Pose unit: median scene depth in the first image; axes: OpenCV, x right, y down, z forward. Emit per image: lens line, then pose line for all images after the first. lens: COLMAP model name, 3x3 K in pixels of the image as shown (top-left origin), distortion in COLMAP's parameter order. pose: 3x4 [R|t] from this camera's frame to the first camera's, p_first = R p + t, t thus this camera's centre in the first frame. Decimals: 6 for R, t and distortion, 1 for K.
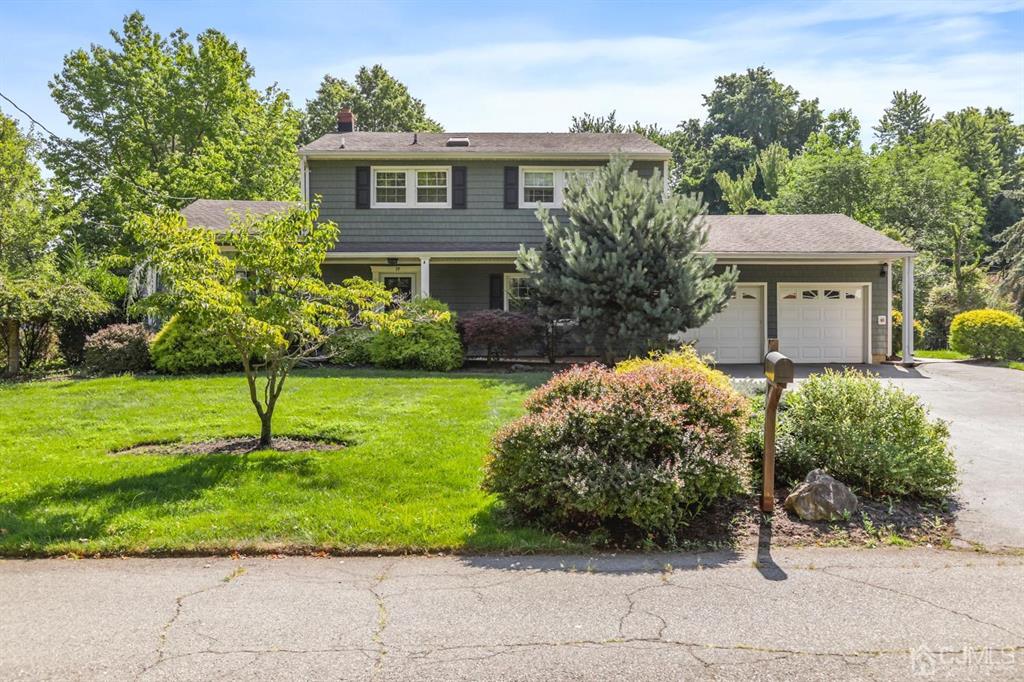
lens RADIAL K [[928.2, 0, 464.9], [0, 928.2, 341.5], [0, 0, 1]] dist [0.003702, 0.007999]
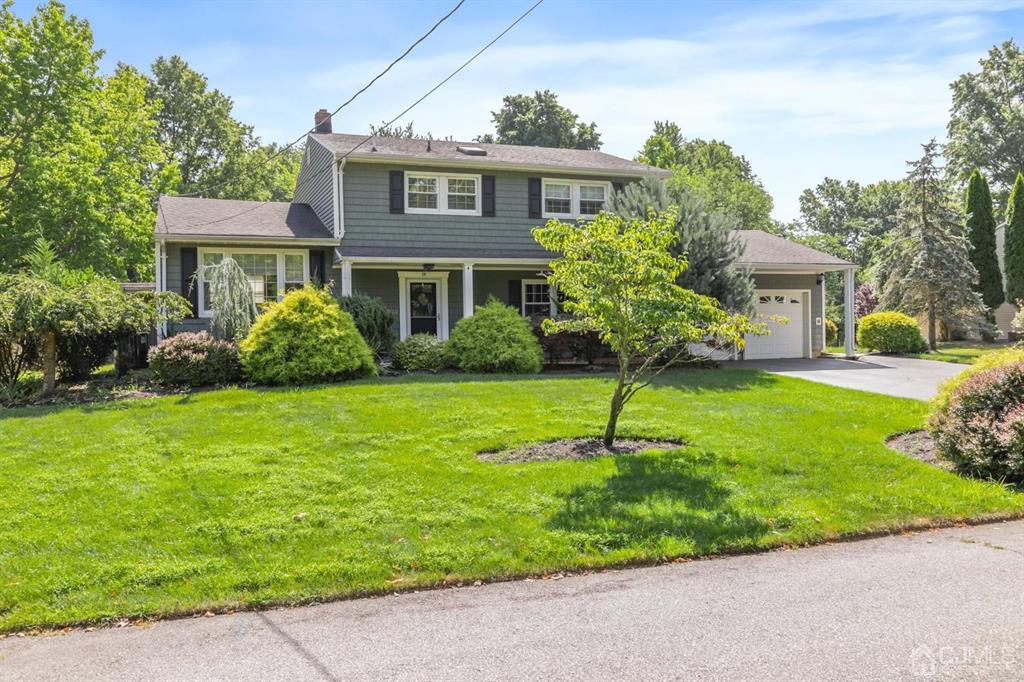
lens RADIAL K [[928.2, 0, 464.9], [0, 928.2, 341.5], [0, 0, 1]] dist [0.003702, 0.007999]
pose [[0.935560, -0.016270, 0.352792, -0.394535], [0.018088, 0.999835, -0.001857, -0.003056], [-0.352704, 0.008119, 0.935700, 0.047079]]
